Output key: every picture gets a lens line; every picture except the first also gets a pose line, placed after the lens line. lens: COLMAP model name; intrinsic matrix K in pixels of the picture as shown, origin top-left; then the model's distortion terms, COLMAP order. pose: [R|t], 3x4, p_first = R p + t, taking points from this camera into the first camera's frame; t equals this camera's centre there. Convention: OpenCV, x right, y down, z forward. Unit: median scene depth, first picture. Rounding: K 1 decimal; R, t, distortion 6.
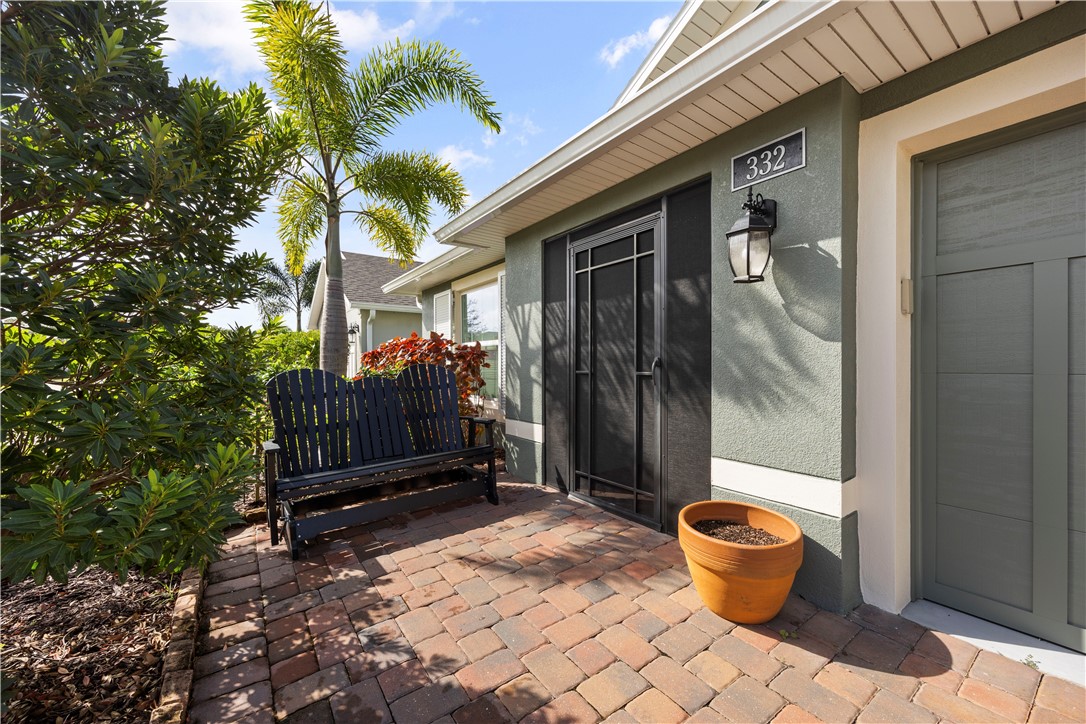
lens RADIAL K [[434.7, 0, 538.8], [0, 434.7, 362.9], [0, 0, 1]] dist [-0.002717, 0.000824]
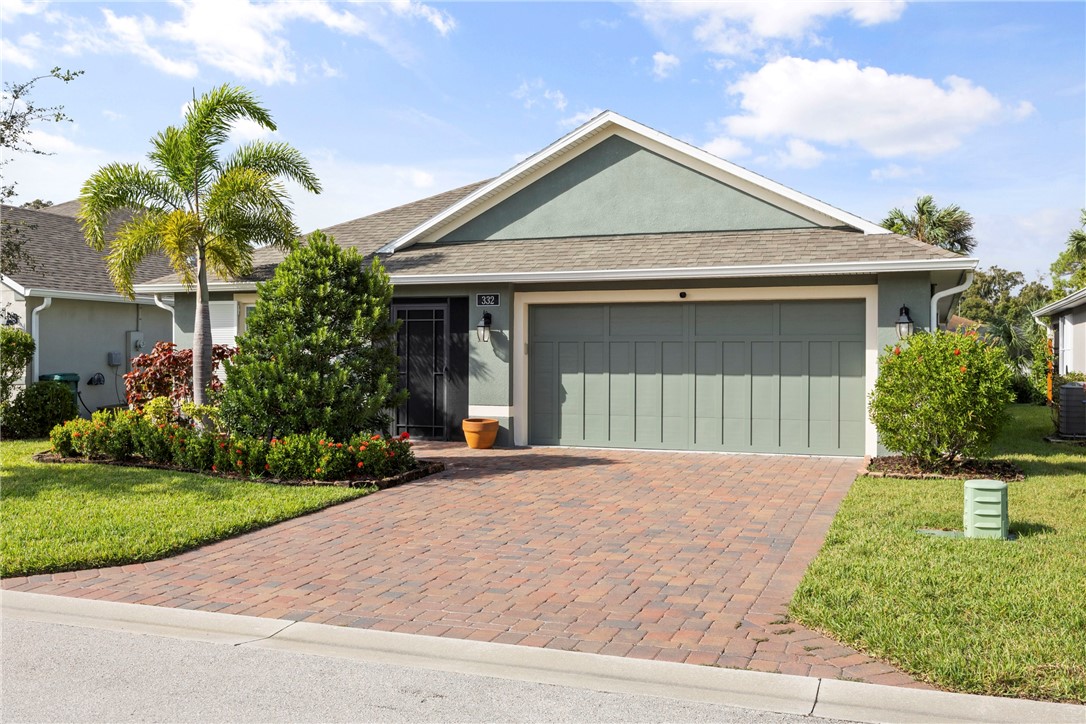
lens RADIAL K [[1067.7, 0, 542.9], [0, 1067.7, 359.5], [0, 0, 1]] dist [0.000723, 0.000000]
pose [[0.824451, -0.007118, 0.565889, -3.316687], [-0.004417, 0.999810, 0.019011, -0.205718], [-0.565917, -0.018173, 0.824262, -5.257803]]
